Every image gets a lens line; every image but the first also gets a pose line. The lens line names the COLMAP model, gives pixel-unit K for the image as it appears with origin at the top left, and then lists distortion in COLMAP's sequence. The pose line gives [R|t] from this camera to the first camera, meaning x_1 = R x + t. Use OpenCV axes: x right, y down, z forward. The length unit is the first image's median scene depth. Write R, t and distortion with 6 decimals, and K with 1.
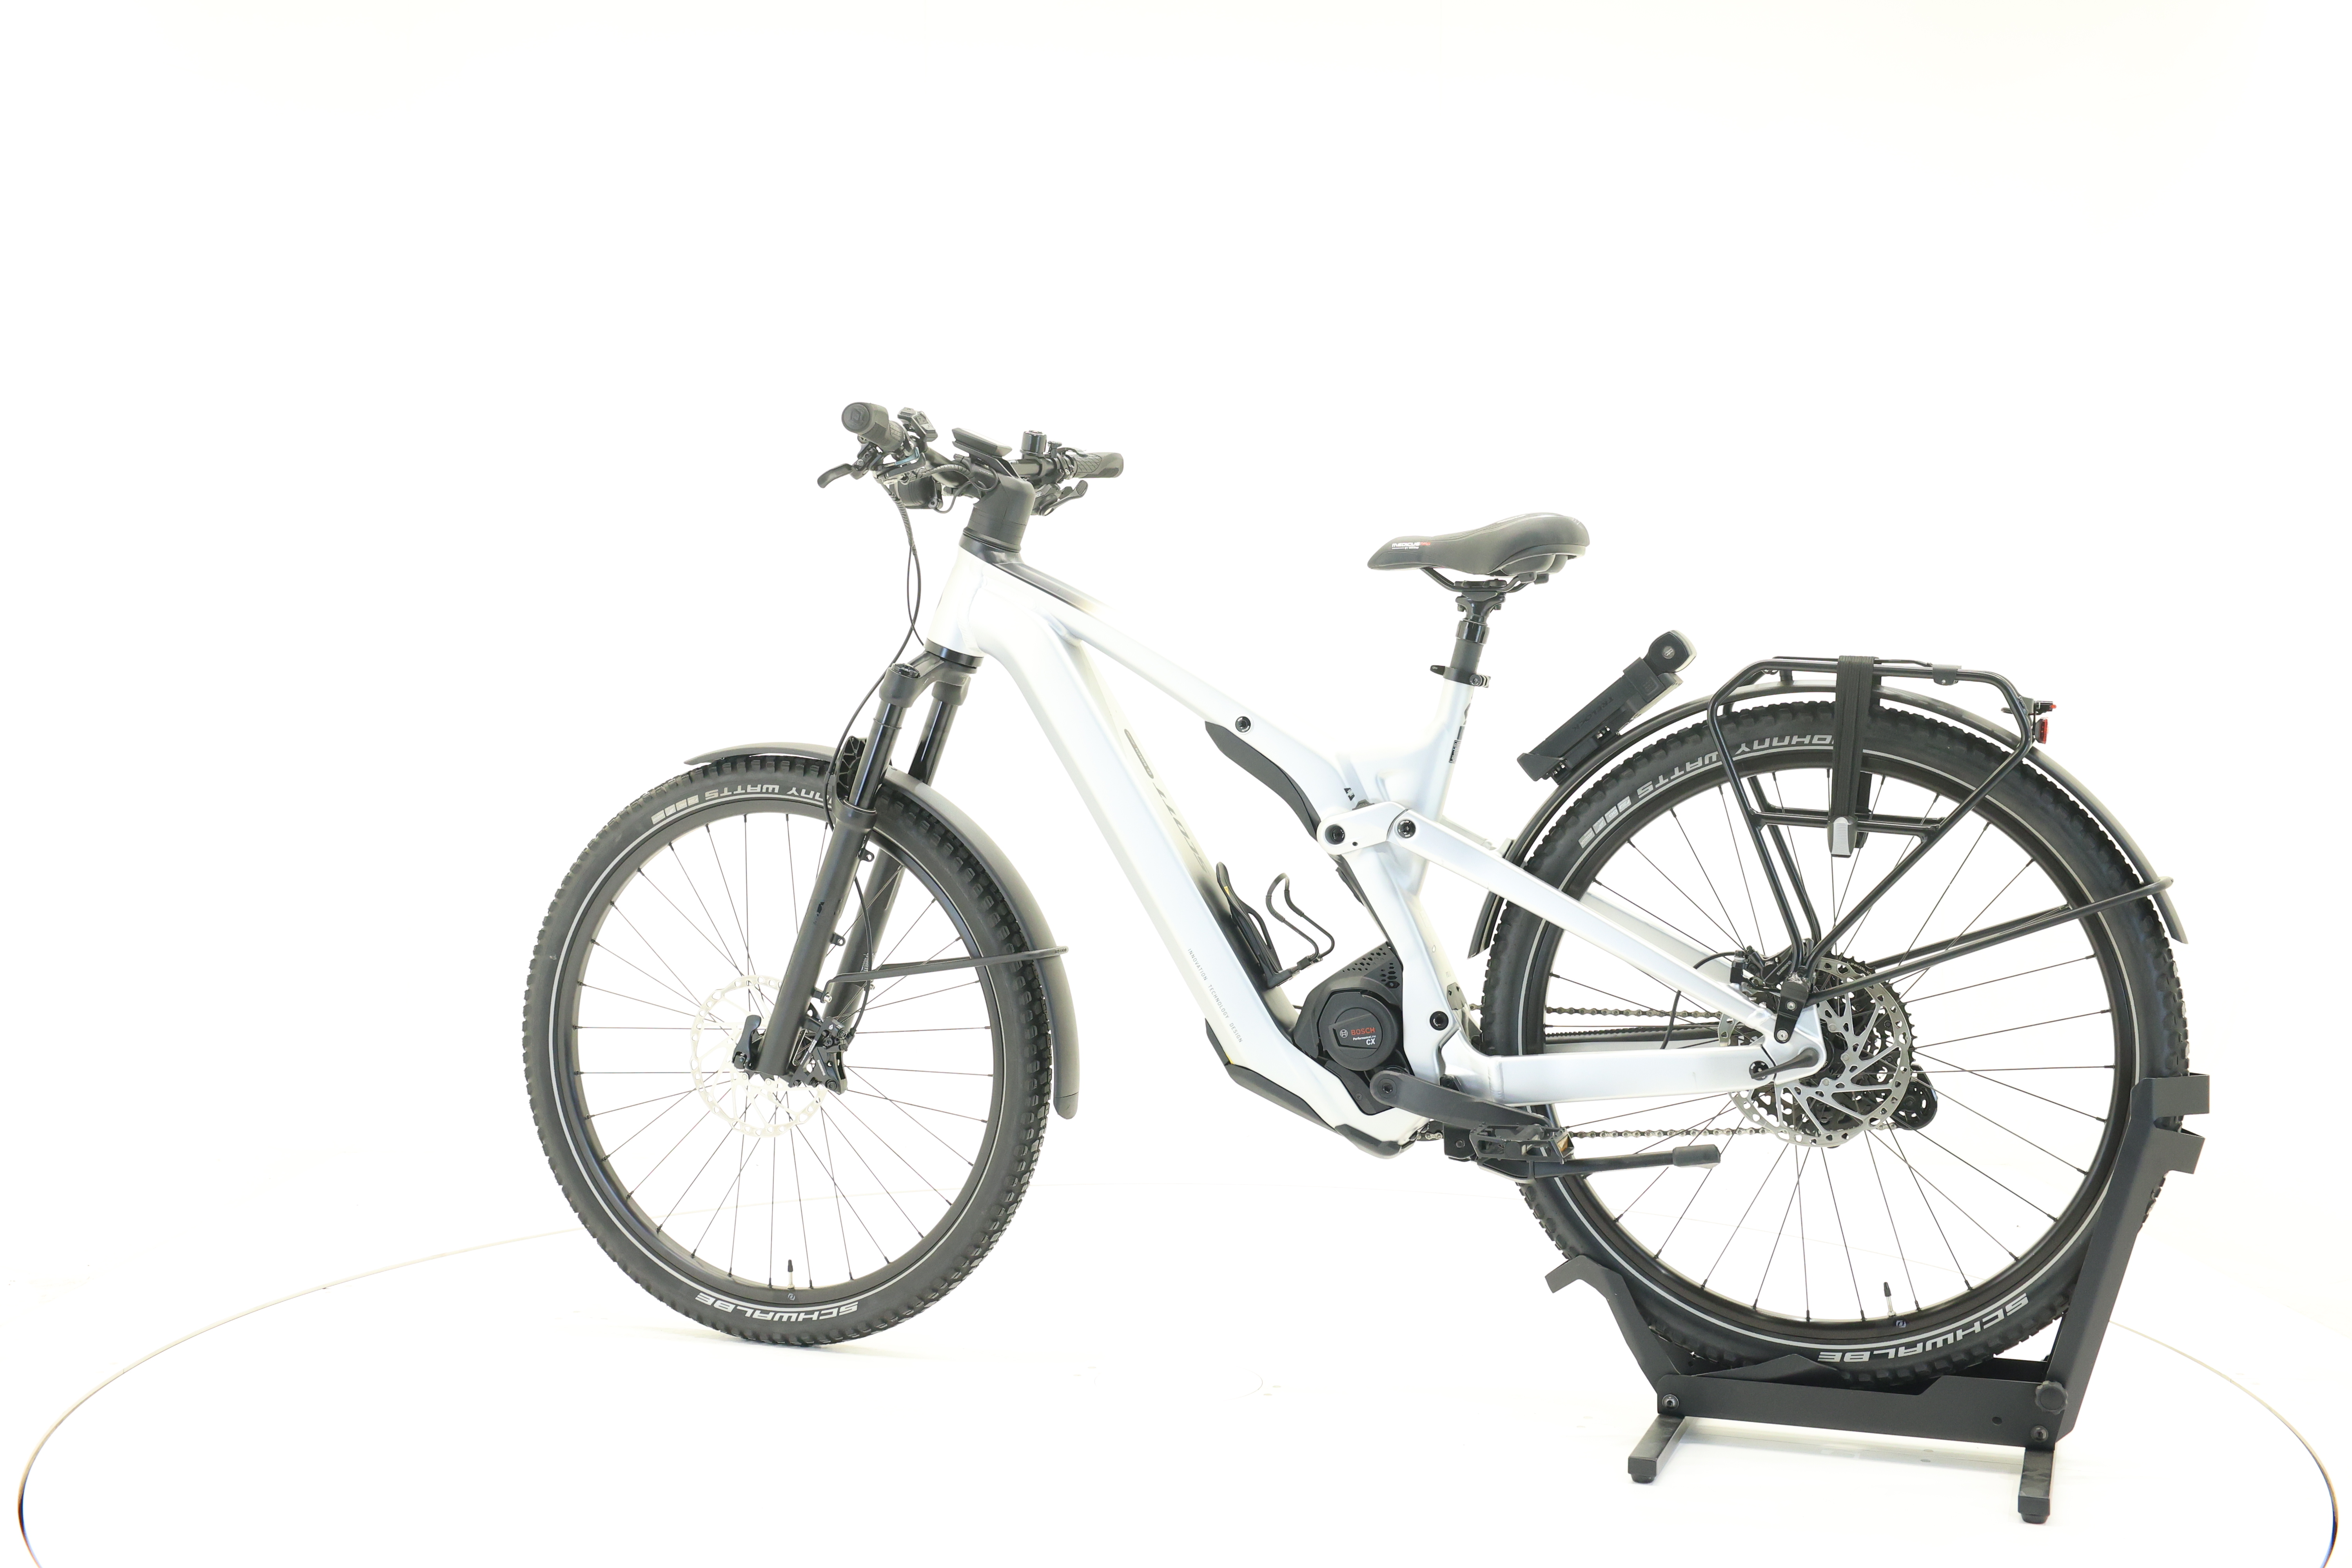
lens RADIAL K [[2514.7, 0, 1182.4], [0, 2514.7, 779.8], [0, 0, 1]] dist [0.002458, 0.000000]
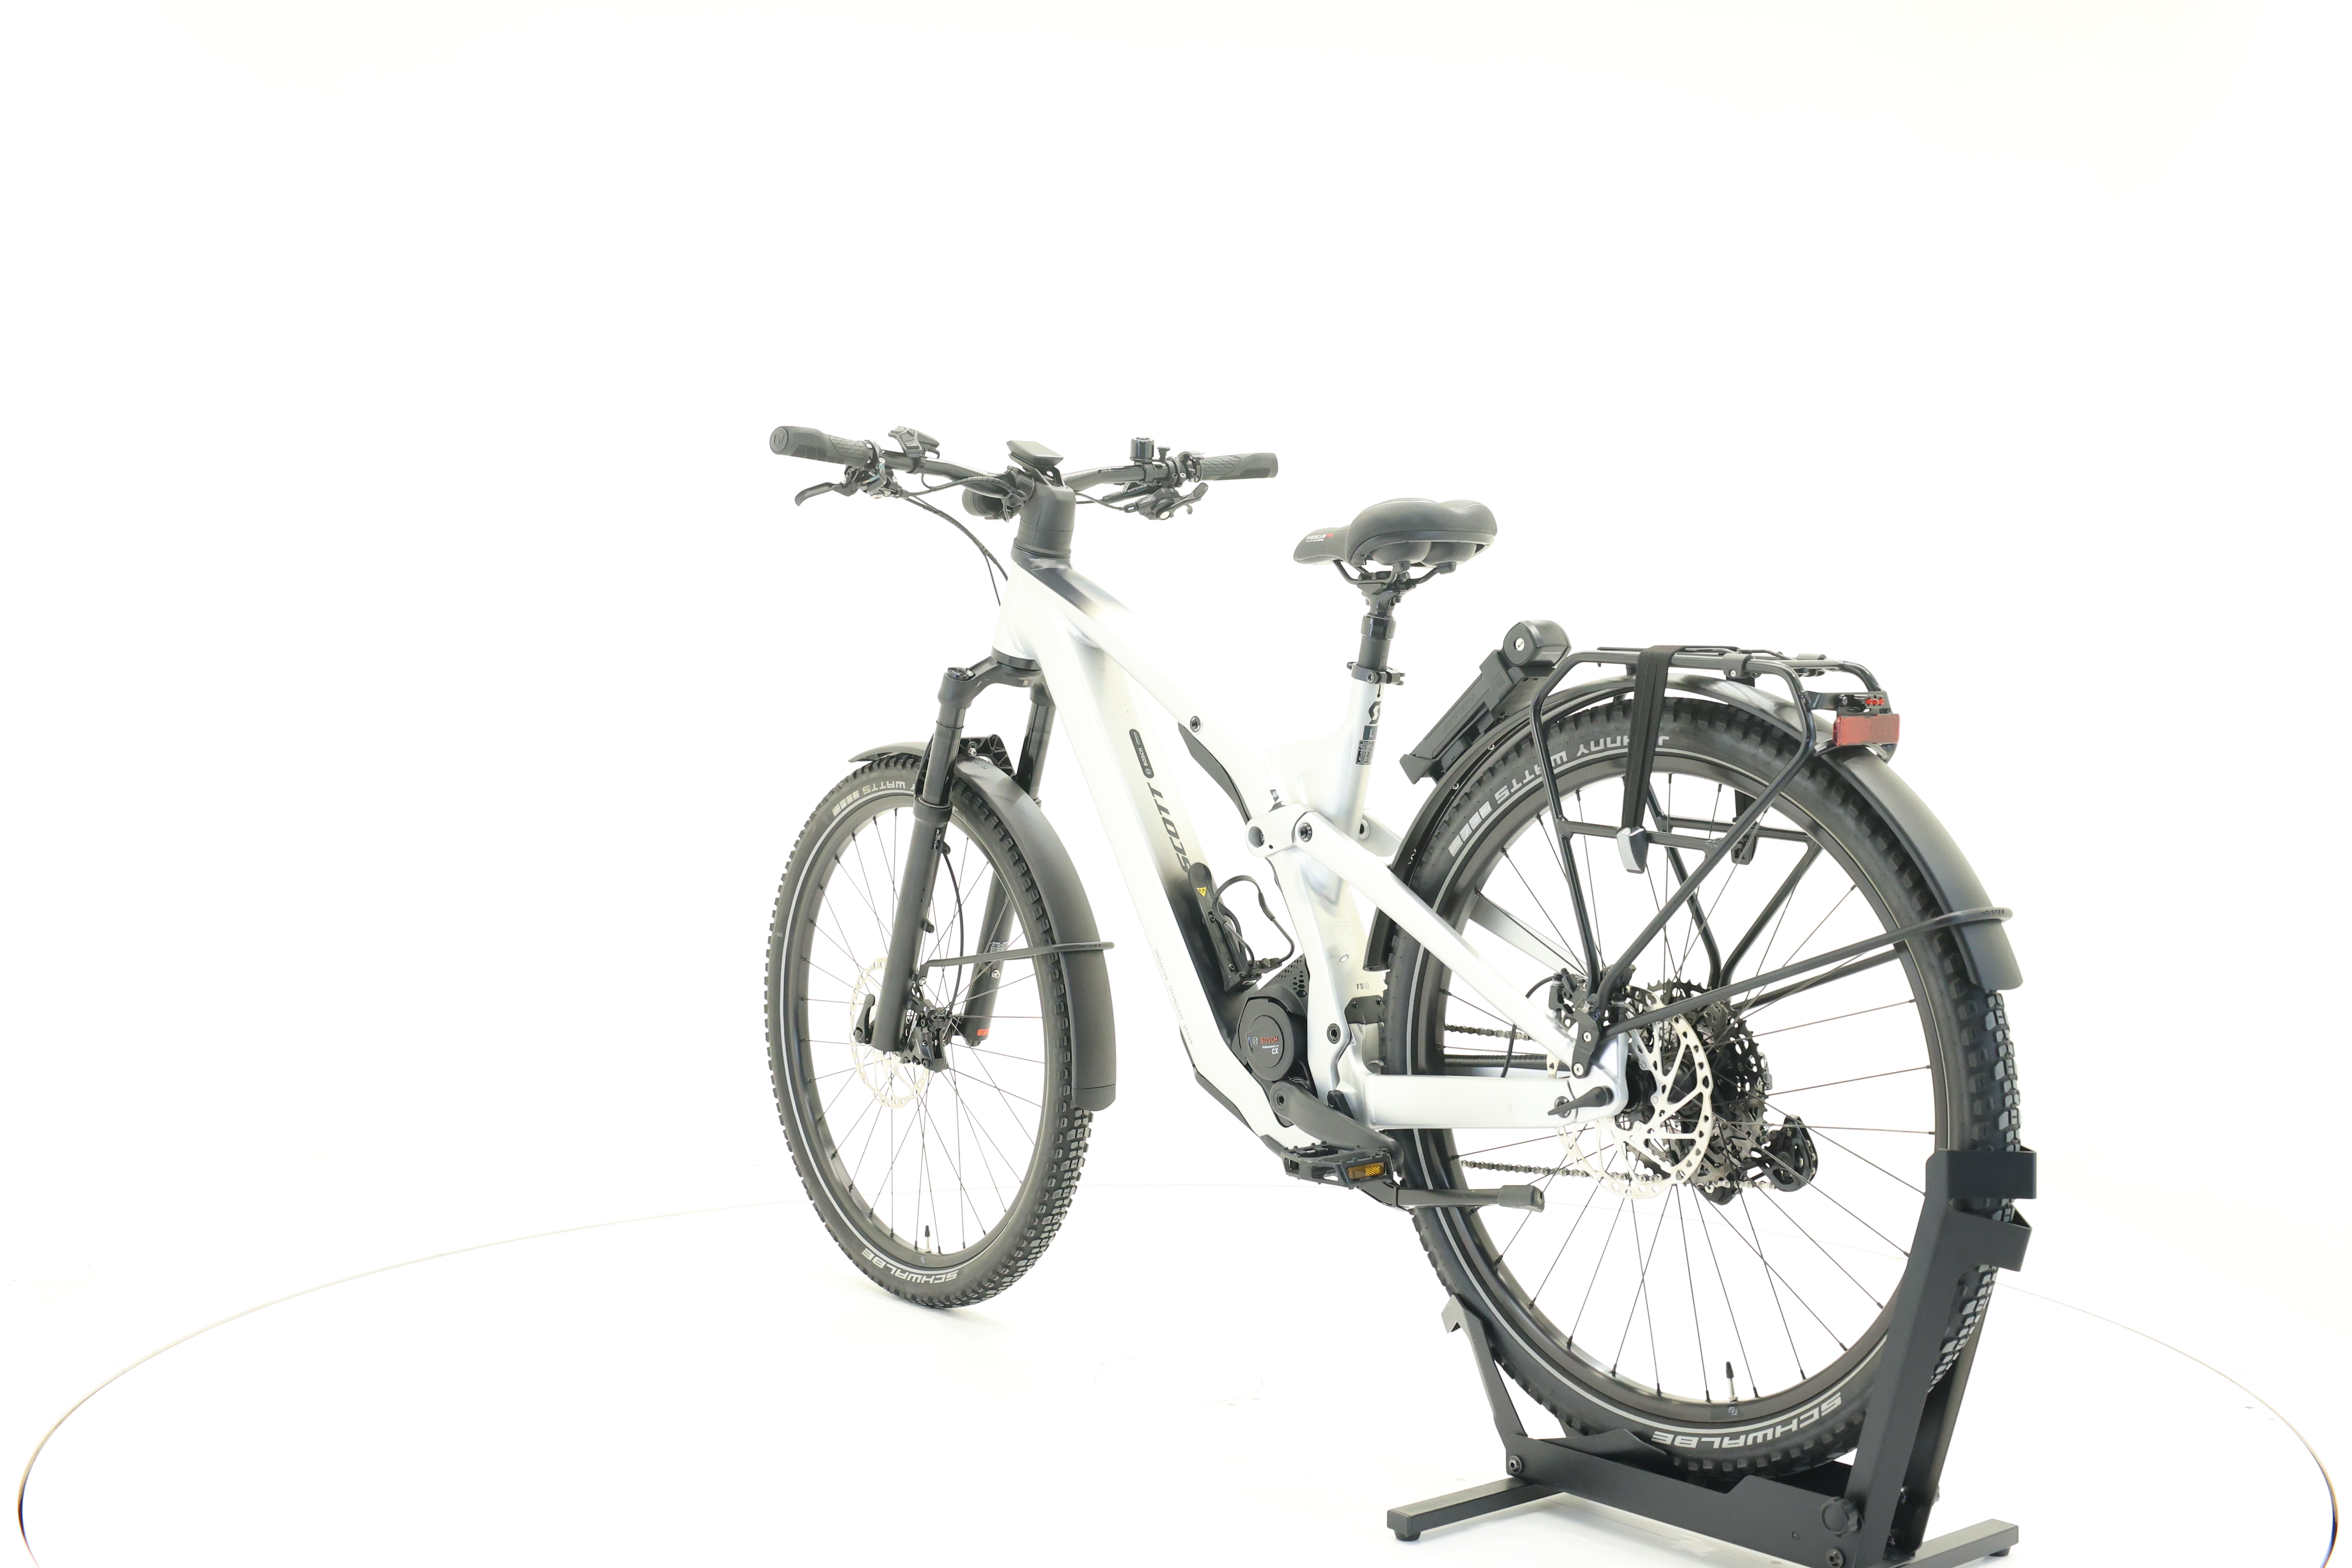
lens RADIAL K [[2514.7, 0, 1183.5], [0, 2514.7, 774.4], [0, 0, 1]] dist [0.002458, 0.000000]
pose [[0.865870, 0.008808, -0.500192, 0.527024], [-0.011134, 0.999937, -0.001666, -0.000507], [0.500145, 0.007011, 0.865913, 0.141516]]
